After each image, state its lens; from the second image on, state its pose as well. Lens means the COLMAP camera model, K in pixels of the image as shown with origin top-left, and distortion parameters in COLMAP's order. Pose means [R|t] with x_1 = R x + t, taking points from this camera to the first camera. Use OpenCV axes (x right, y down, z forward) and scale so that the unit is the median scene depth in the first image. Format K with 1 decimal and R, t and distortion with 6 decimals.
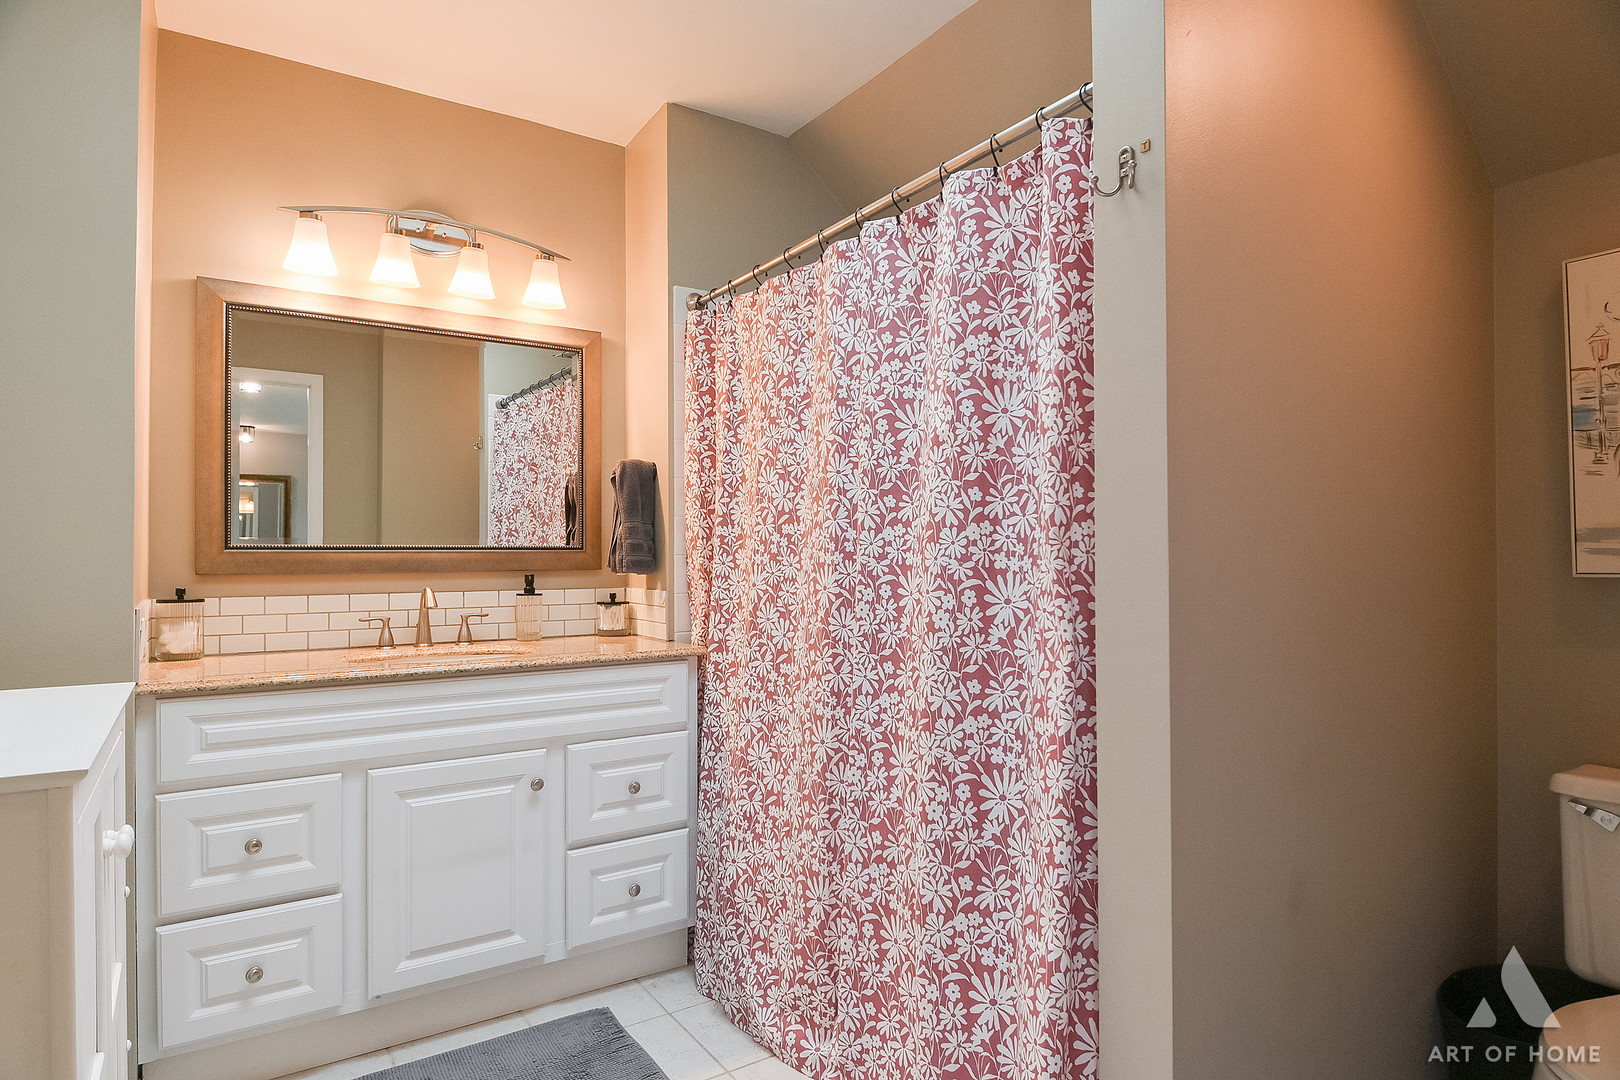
lens RADIAL K [[920.1, 0, 810.7], [0, 920.1, 542.1], [0, 0, 1]] dist [0.006532, -0.009710]
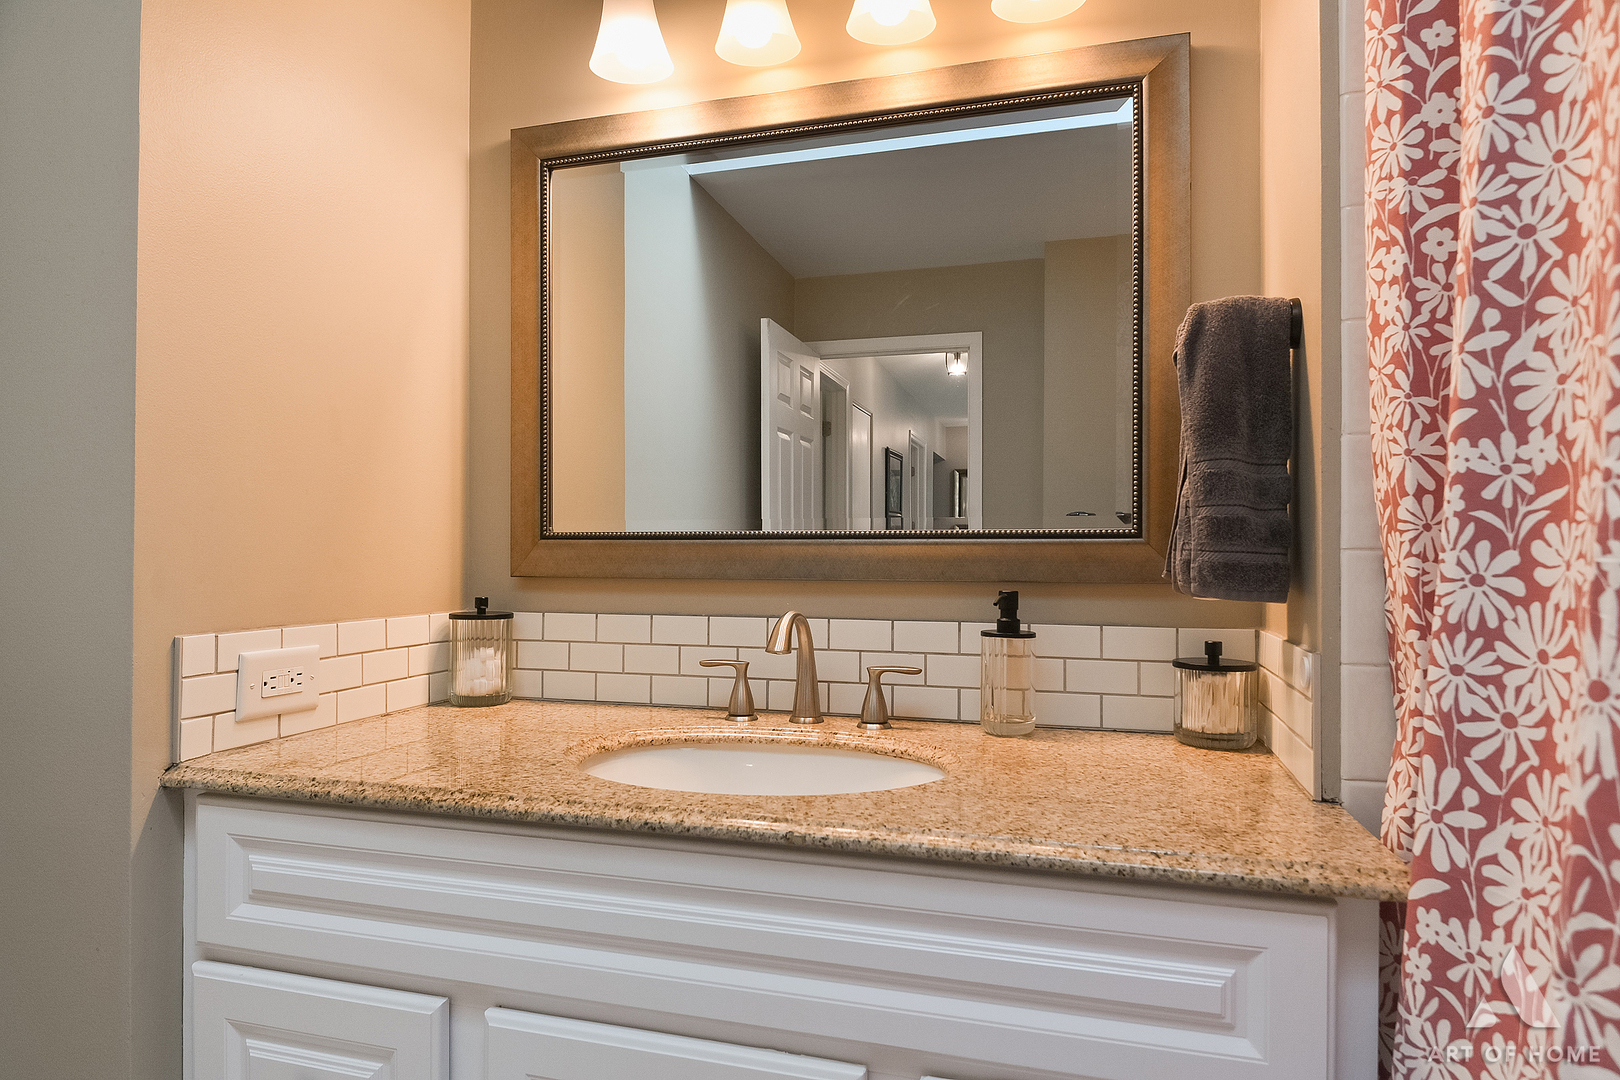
lens RADIAL K [[920.1, 0, 808.3], [0, 920.1, 544.0], [0, 0, 1]] dist [0.006532, -0.009710]
pose [[0.642943, -0.003660, -0.765906, -0.015412], [0.007312, 0.999972, 0.001360, 0.010708], [0.765879, -0.006475, 0.642952, 0.659936]]
